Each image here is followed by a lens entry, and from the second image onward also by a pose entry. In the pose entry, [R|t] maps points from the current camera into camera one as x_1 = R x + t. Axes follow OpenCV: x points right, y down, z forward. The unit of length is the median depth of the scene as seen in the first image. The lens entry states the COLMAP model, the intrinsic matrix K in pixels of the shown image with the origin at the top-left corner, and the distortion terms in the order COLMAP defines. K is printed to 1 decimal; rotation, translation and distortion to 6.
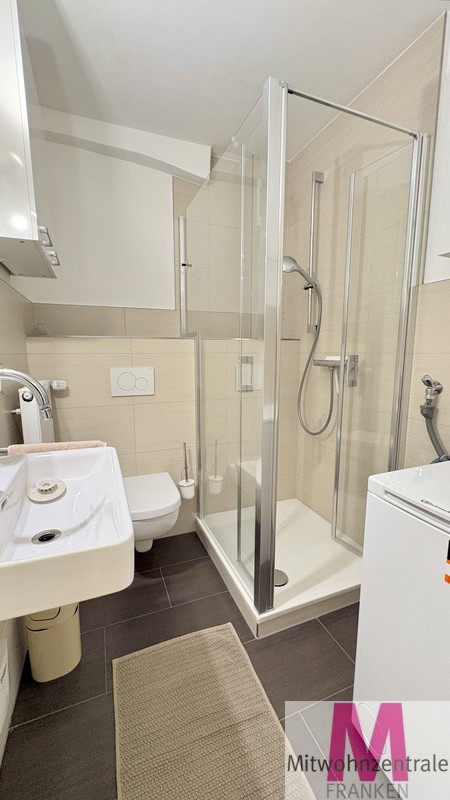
lens RADIAL K [[320.2, 0, 225.7], [0, 320.2, 399.0], [0, 0, 1]] dist [0.002096, -0.000421]
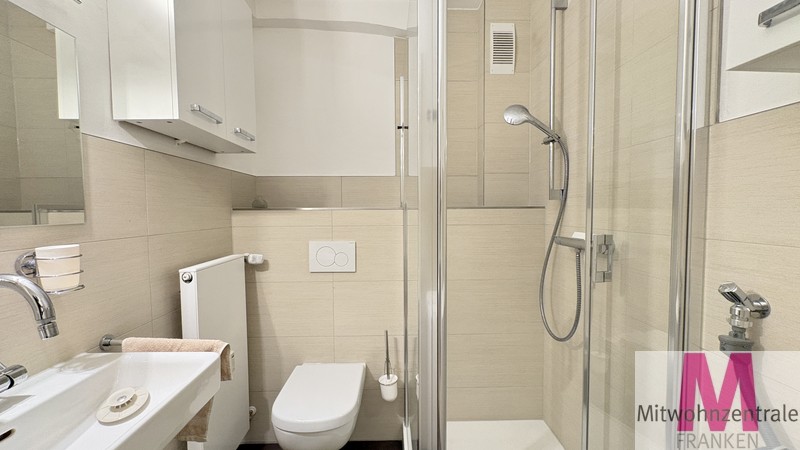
lens RADIAL K [[320.2, 0, 398.4], [0, 320.2, 225.1], [0, 0, 1]] dist [0.002096, -0.000421]
pose [[0.940939, 0.010086, -0.338426, 0.196772], [-0.043777, 0.994790, -0.092070, -0.068045], [0.335735, 0.101447, 0.936478, 0.200774]]
